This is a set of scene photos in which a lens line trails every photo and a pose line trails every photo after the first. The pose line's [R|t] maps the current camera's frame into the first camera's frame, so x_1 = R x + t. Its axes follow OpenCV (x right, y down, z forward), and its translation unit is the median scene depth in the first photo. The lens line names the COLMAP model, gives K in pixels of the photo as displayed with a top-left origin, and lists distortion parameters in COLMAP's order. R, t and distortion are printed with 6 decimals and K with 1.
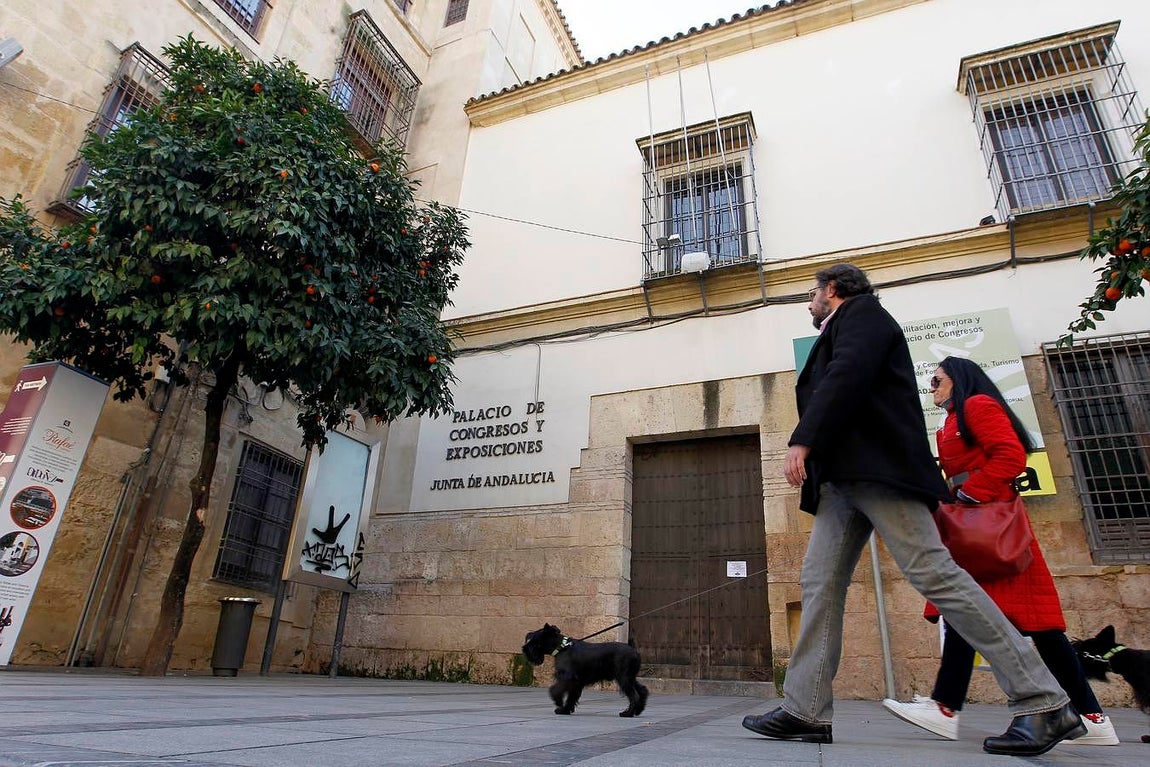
lens RADIAL K [[674.5, 0, 578.6], [0, 674.5, 387.0], [0, 0, 1]] dist [-0.057297, 0.019737]
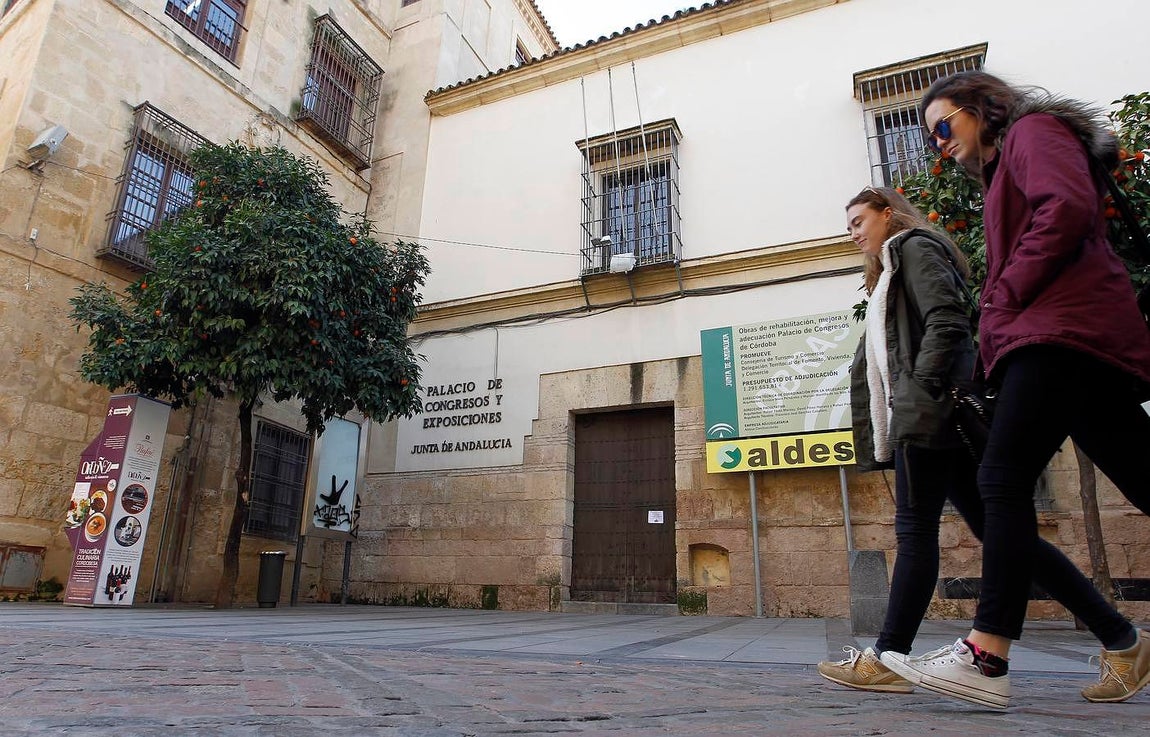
lens RADIAL K [[717.3, 0, 543.1], [0, 717.3, 376.1], [0, 0, 1]] dist [-0.065941, 0.029619]
pose [[0.998739, -0.030141, -0.040146, 0.081062], [0.034397, 0.993343, 0.109936, -0.134161], [0.036565, -0.111179, 0.993128, -0.285036]]
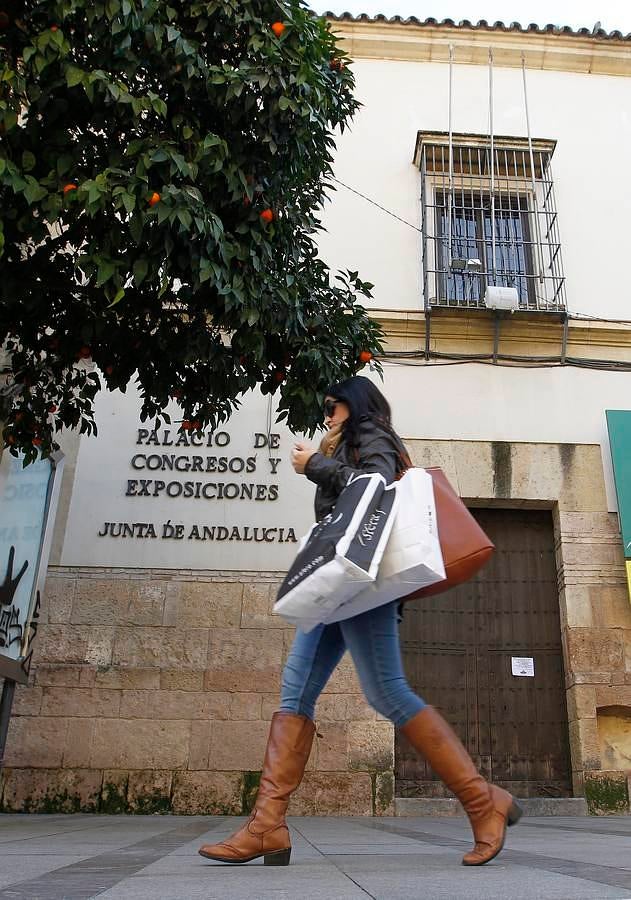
lens RADIAL K [[815.5, 0, 391.9], [0, 815.5, 447.9], [0, 0, 1]] dist [-0.066053, 0.032272]
pose [[0.892243, 0.147358, 0.426835, -0.362939], [-0.149865, 0.988312, -0.027927, 0.048210], [-0.425962, -0.039050, 0.903898, 0.143471]]
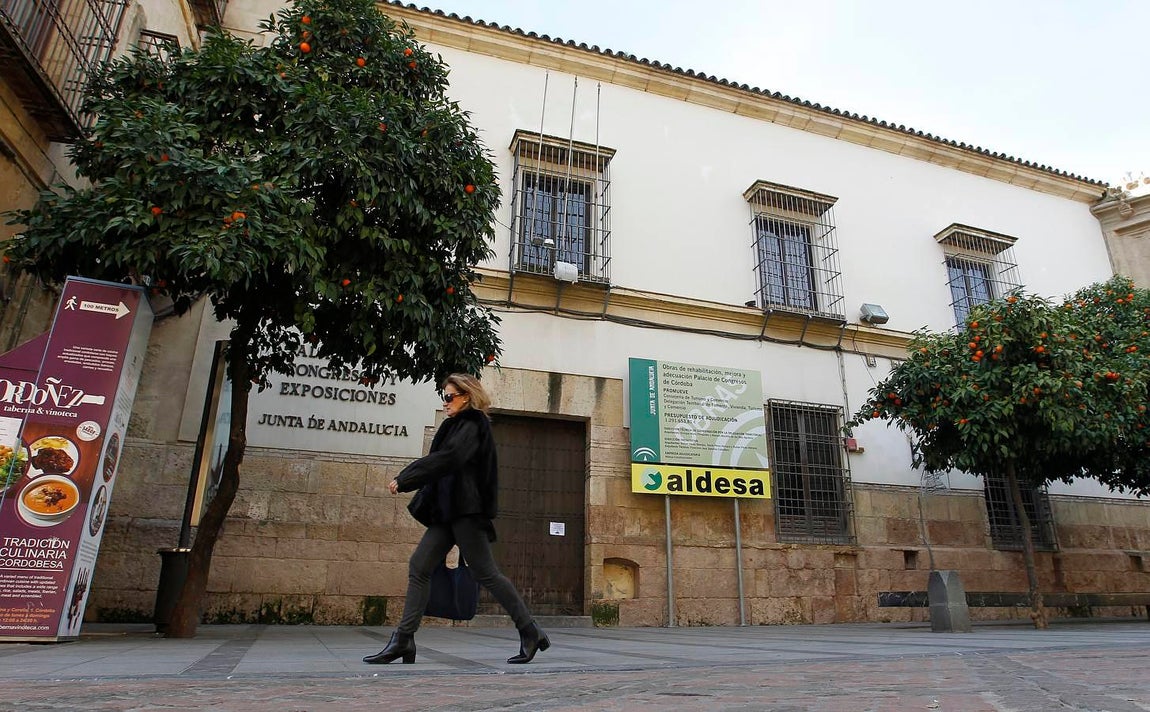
lens RADIAL K [[736.0, 0, 603.8], [0, 736.0, 357.7], [0, 0, 1]] dist [-0.061563, 0.024127]
pose [[0.755032, 0.183145, 0.629591, -0.579289], [-0.239323, 0.970929, 0.004567, -0.061881], [-0.610452, -0.154124, 0.776913, -0.067312]]
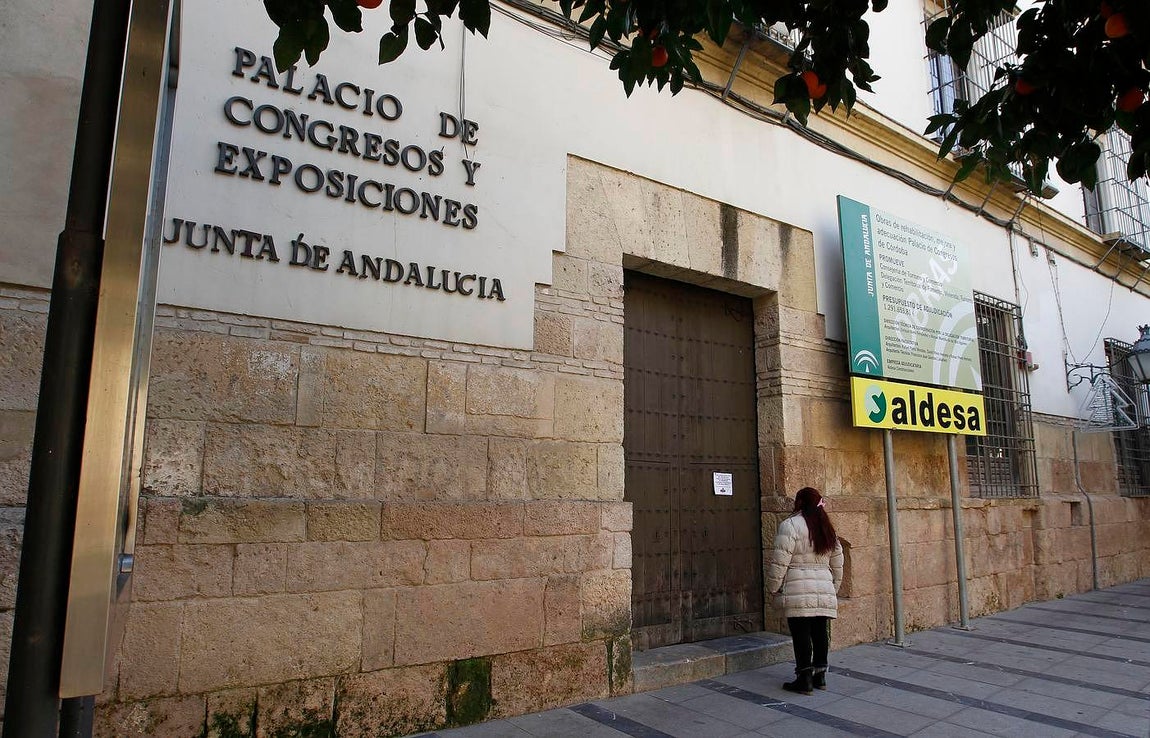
lens RADIAL K [[717.3, 0, 583.0], [0, 717.3, 370.9], [0, 0, 1]] dist [-0.065941, 0.029619]
pose [[0.538079, 0.098757, 0.837089, -0.456899], [-0.326703, 0.939916, 0.099116, 0.123246], [-0.777005, -0.326811, 0.538013, 0.694406]]
